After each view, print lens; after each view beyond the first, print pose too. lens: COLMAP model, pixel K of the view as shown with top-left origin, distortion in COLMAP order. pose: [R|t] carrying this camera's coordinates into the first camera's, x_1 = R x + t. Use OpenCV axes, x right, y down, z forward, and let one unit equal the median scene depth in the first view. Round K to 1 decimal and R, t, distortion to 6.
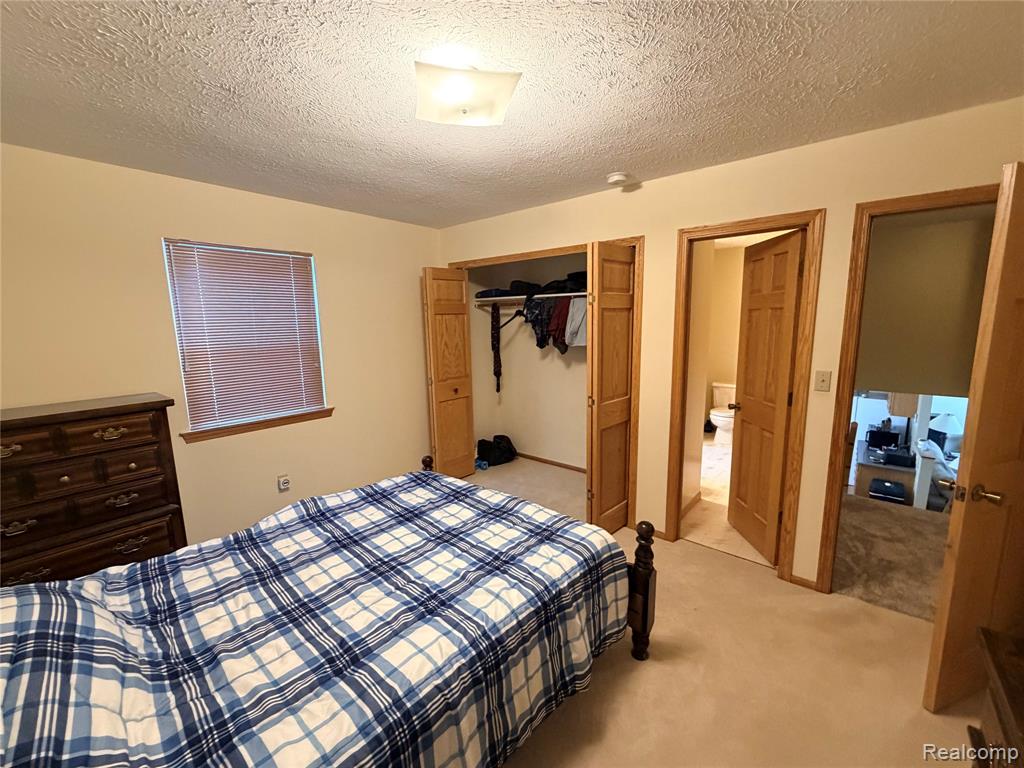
lens RADIAL K [[412.8, 0, 512.0], [0, 412.8, 384.0], [0, 0, 1]] dist [-0.000580, -0.000027]
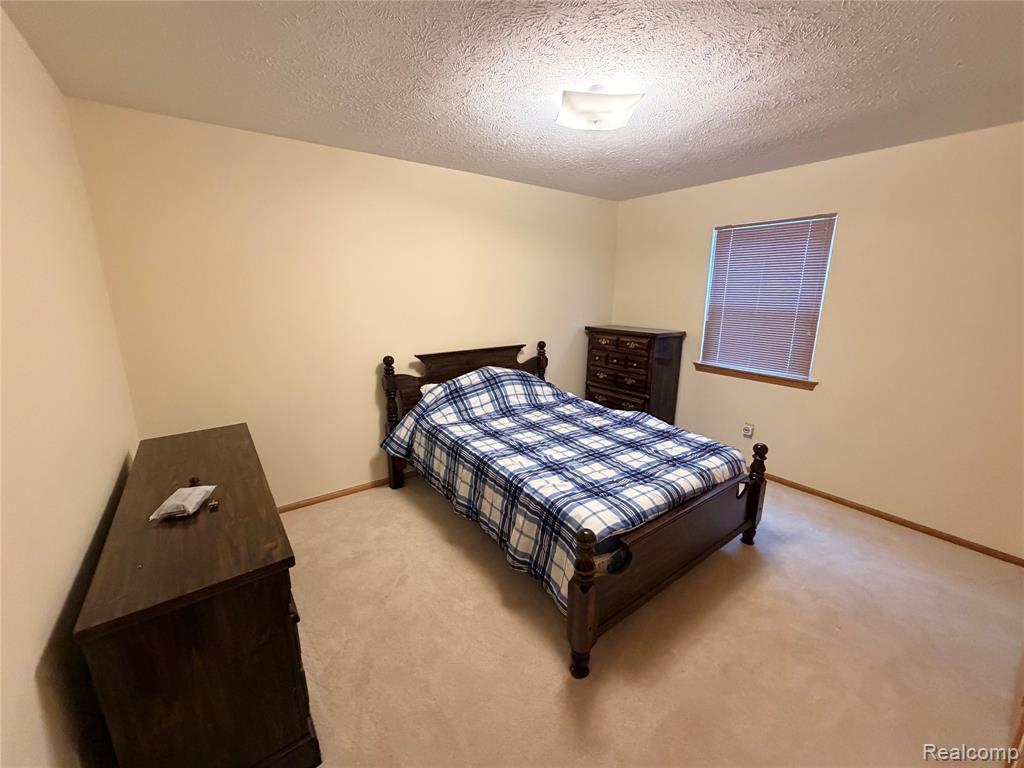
lens RADIAL K [[412.8, 0, 512.0], [0, 412.8, 384.0], [0, 0, 1]] dist [-0.000580, -0.000027]
pose [[-0.233862, 0.236268, -0.943126, 0.939857], [-0.152171, 0.949176, 0.275516, -0.141775], [0.960288, 0.207949, -0.186023, 0.811959]]
